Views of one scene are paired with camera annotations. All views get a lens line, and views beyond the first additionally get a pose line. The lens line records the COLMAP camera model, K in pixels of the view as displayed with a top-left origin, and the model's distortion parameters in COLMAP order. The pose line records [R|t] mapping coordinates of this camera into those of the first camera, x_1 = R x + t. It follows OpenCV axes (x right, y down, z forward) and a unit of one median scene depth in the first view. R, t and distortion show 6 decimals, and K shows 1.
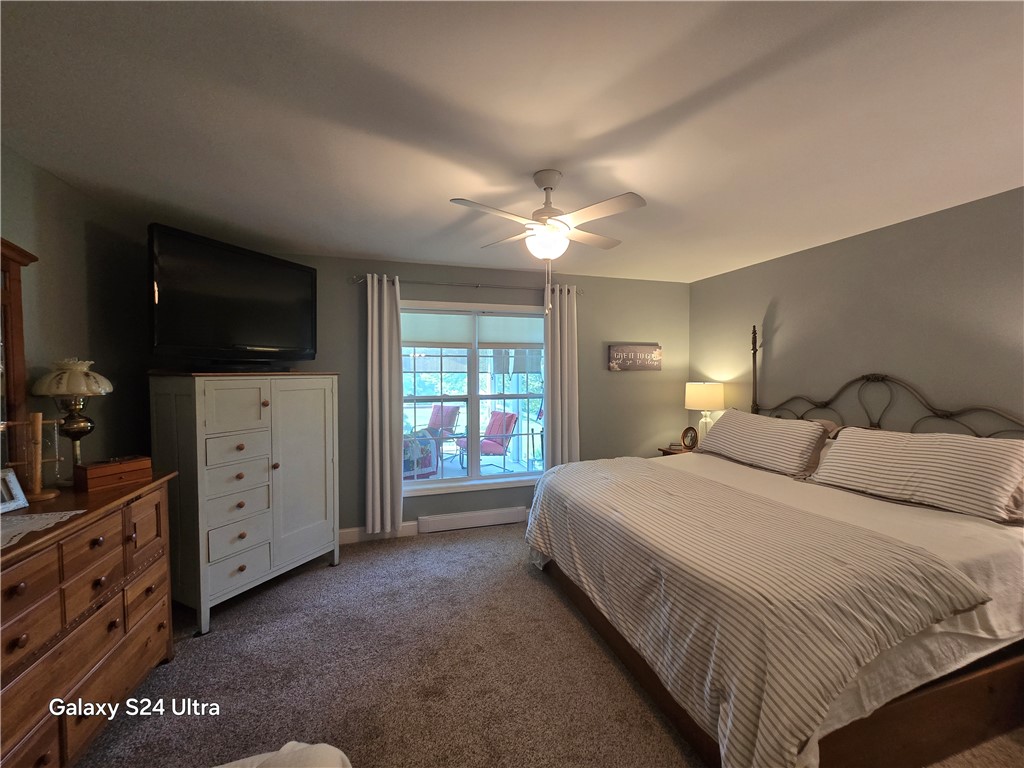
lens RADIAL K [[422.6, 0, 512.6], [0, 422.6, 383.1], [0, 0, 1]] dist [-0.002228, 0.001208]
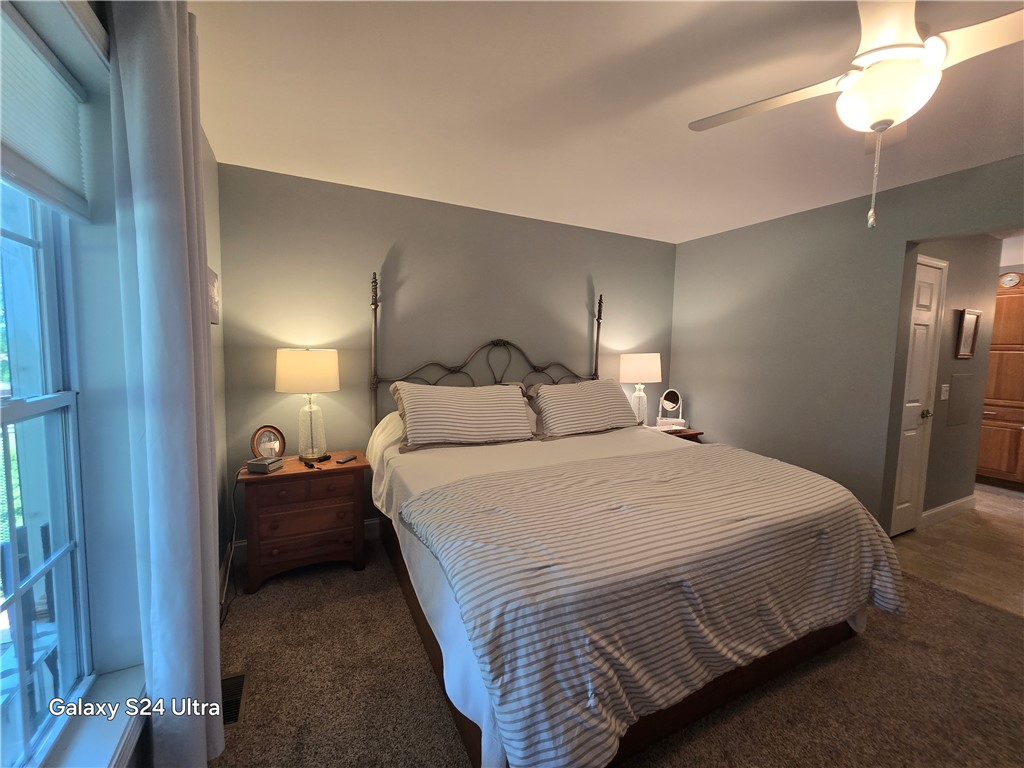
lens RADIAL K [[422.6, 0, 513.8], [0, 422.6, 381.3], [0, 0, 1]] dist [-0.002228, 0.001208]
pose [[-0.182669, -0.097665, 0.978312, -0.367203], [-0.006818, 0.995156, 0.098073, -0.025450], [-0.983151, 0.011245, -0.182450, 1.355752]]
